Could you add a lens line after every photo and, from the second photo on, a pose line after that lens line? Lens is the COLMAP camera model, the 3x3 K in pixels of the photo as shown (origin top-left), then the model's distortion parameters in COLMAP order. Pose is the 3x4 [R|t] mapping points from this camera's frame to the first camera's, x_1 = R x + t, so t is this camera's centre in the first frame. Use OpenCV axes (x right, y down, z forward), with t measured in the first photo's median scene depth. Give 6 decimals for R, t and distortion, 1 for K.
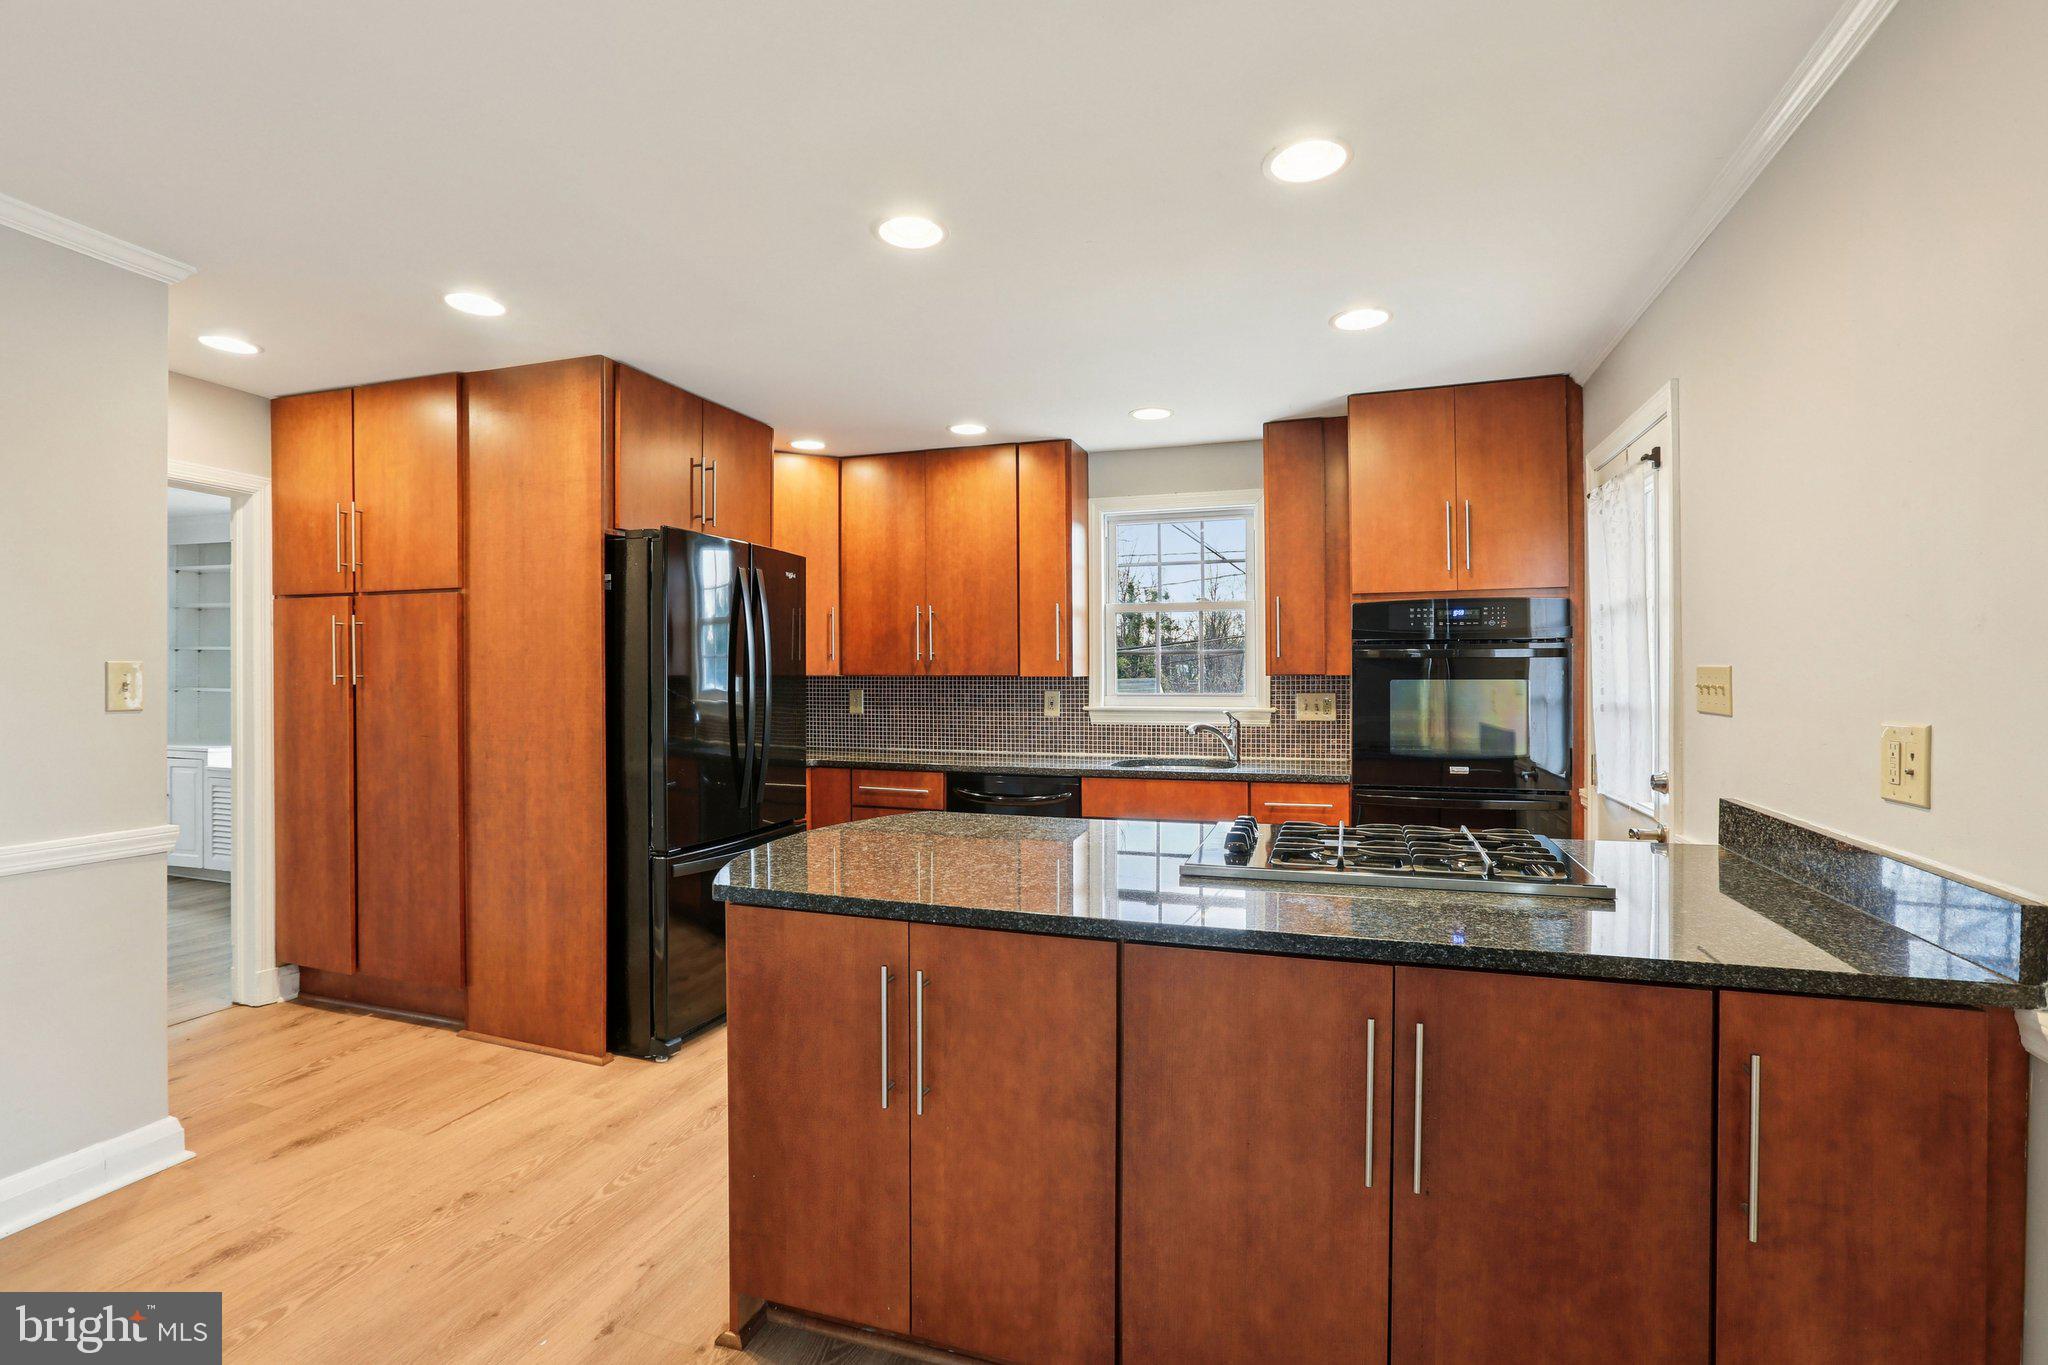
lens RADIAL K [[952.7, 0, 1016.2], [0, 952.7, 683.9], [0, 0, 1]] dist [-0.047011, 0.016953]
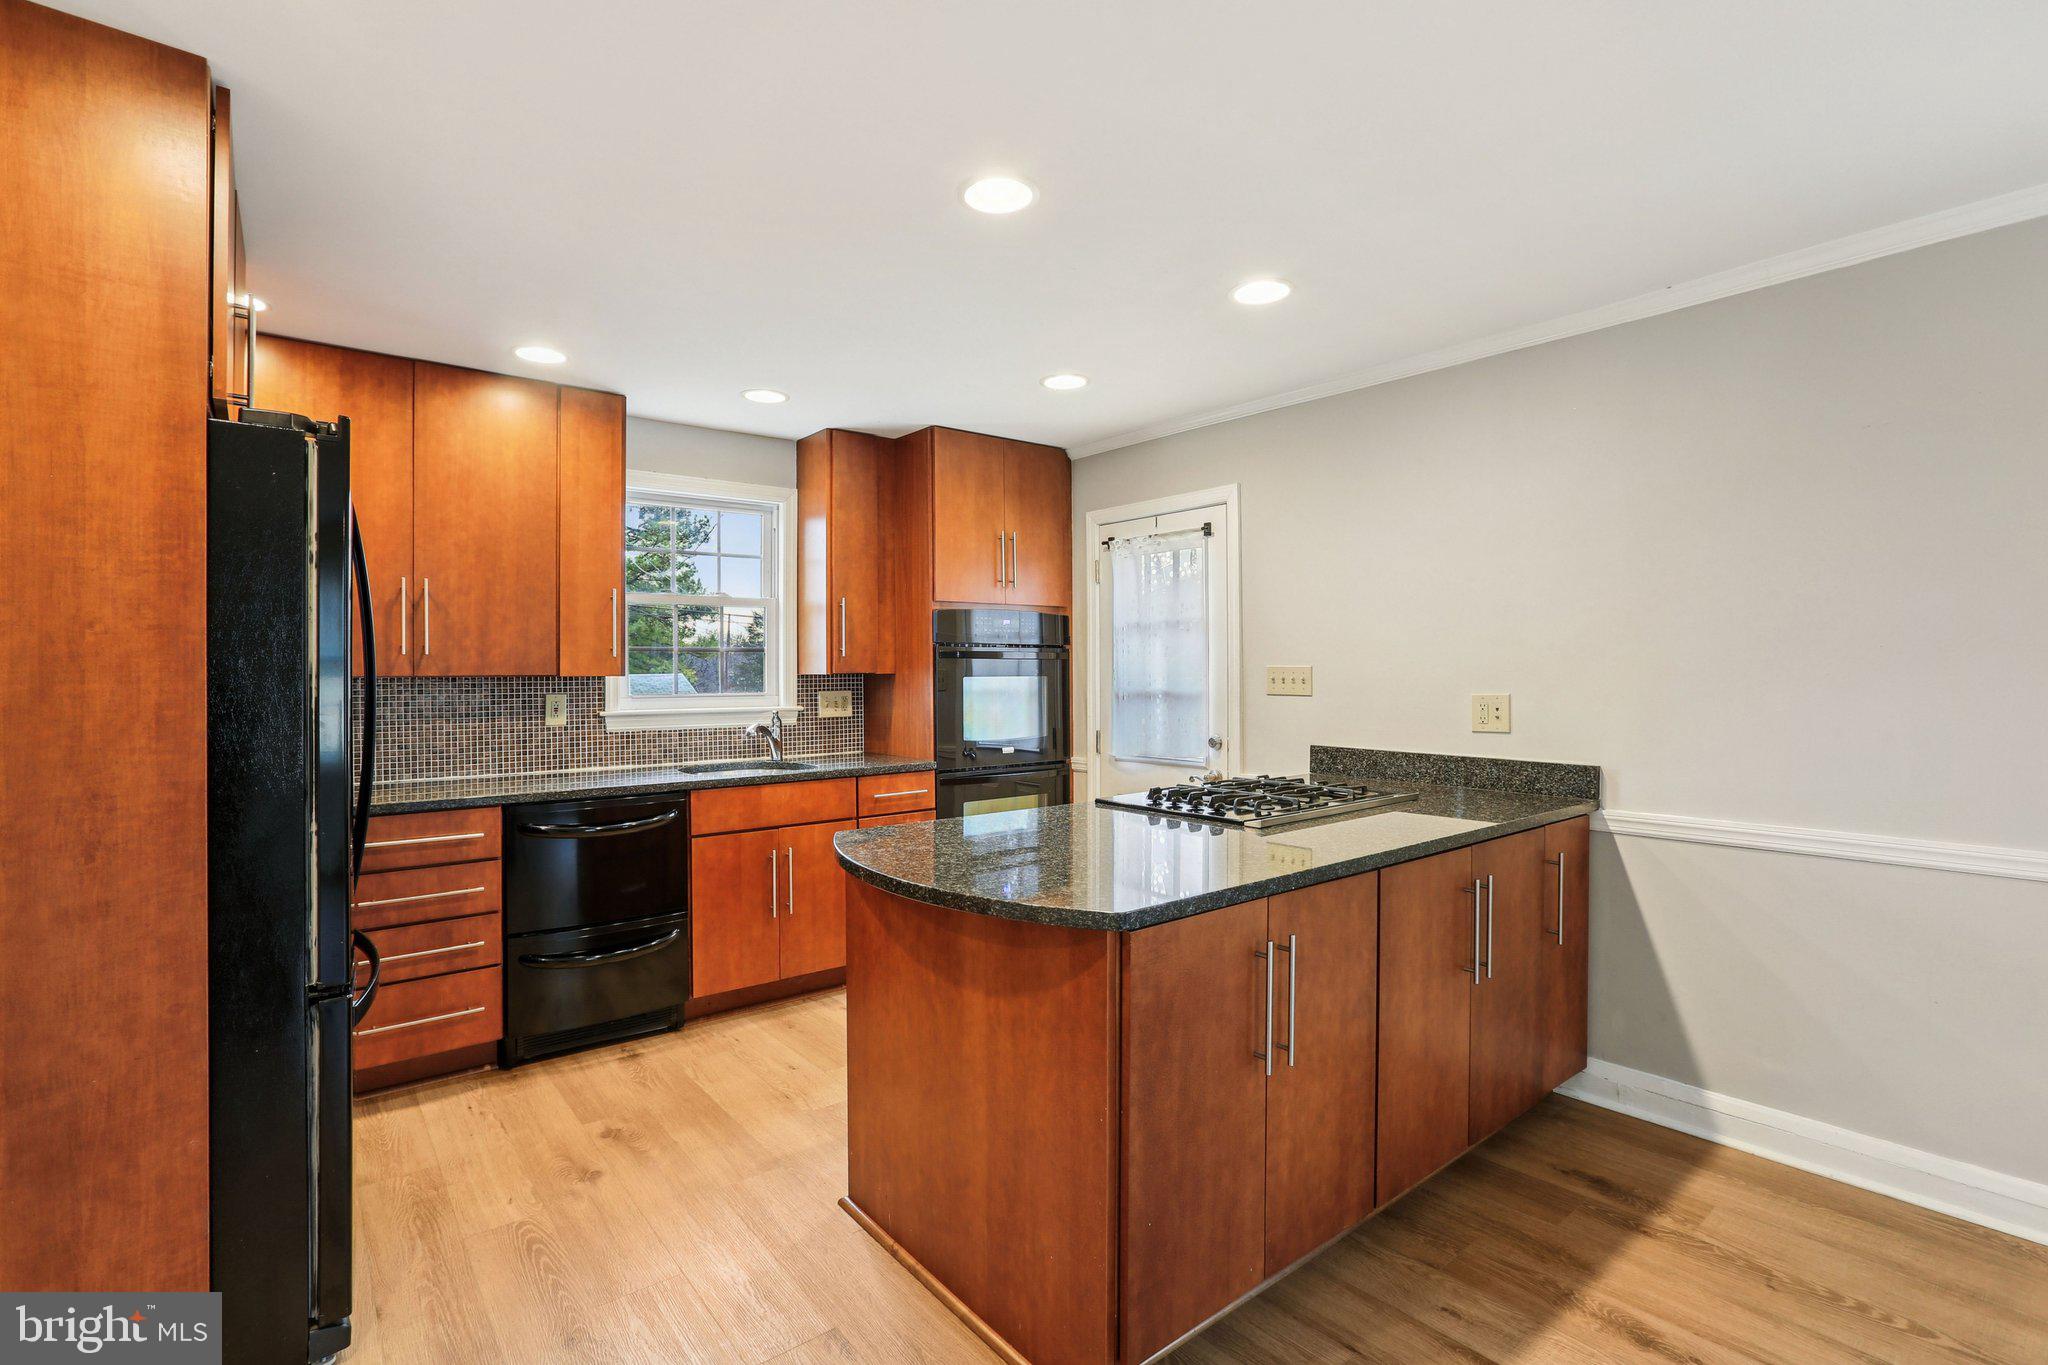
lens RADIAL K [[952.7, 0, 1030.4], [0, 952.7, 665.4], [0, 0, 1]] dist [-0.047011, 0.016953]
pose [[0.528097, 0.002809, 0.849179, -0.486768], [0.012293, 0.999864, -0.010953, -0.004009], [-0.849095, 0.016223, 0.527991, 0.266538]]
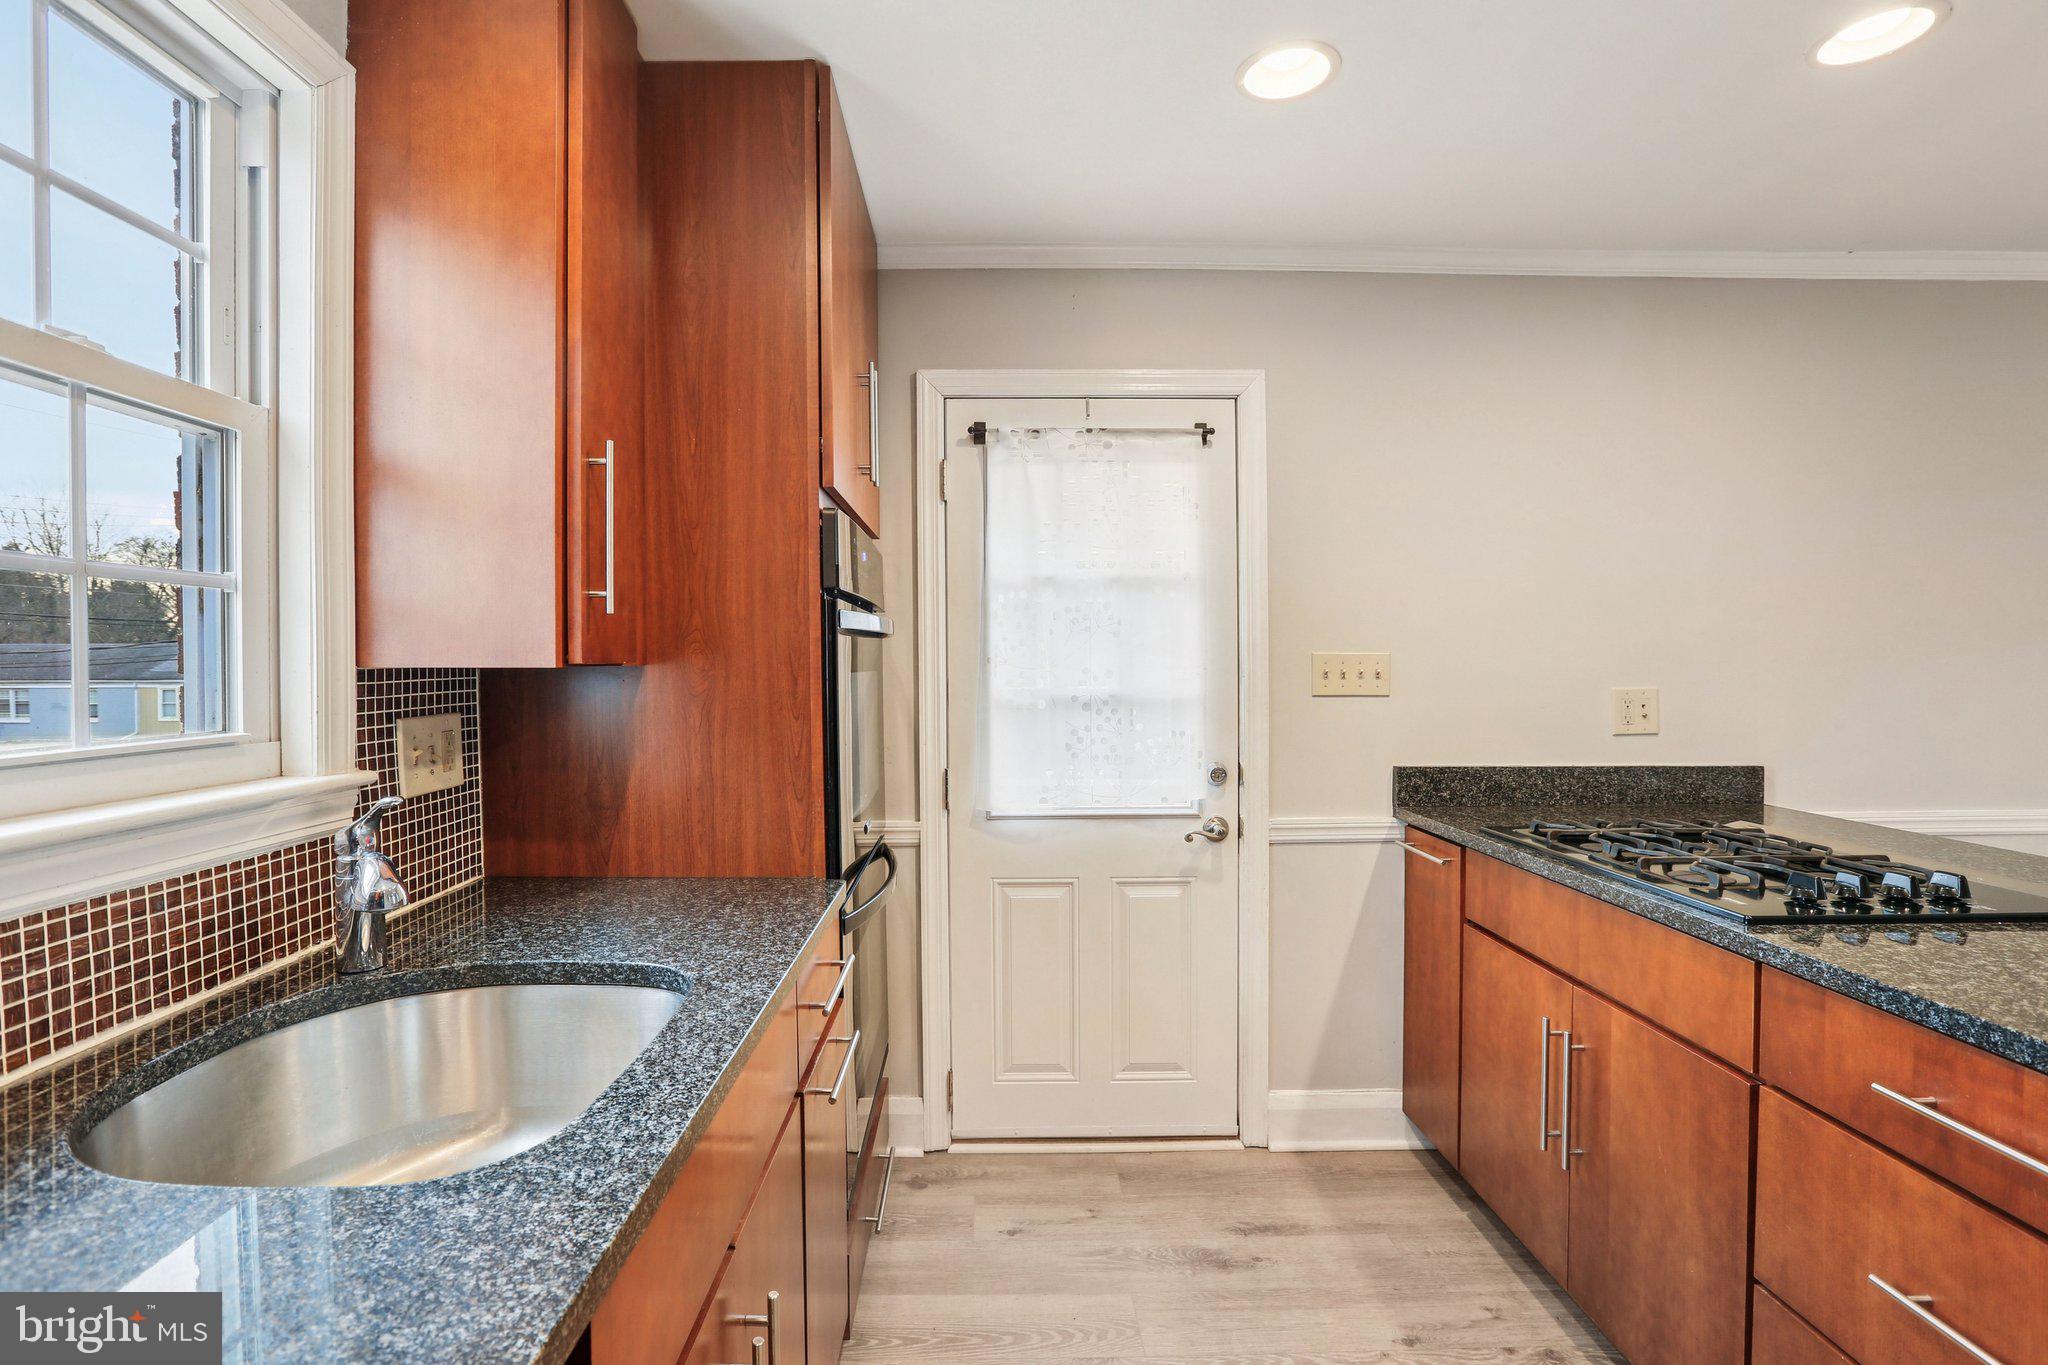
lens RADIAL K [[952.7, 0, 1000.8], [0, 952.7, 676.3], [0, 0, 1]] dist [-0.047011, 0.016953]
pose [[-0.347859, -0.010478, 0.937488, -0.092476], [0.011402, 0.999816, 0.015406, -0.007826], [-0.937477, 0.016048, -0.347676, 0.957407]]
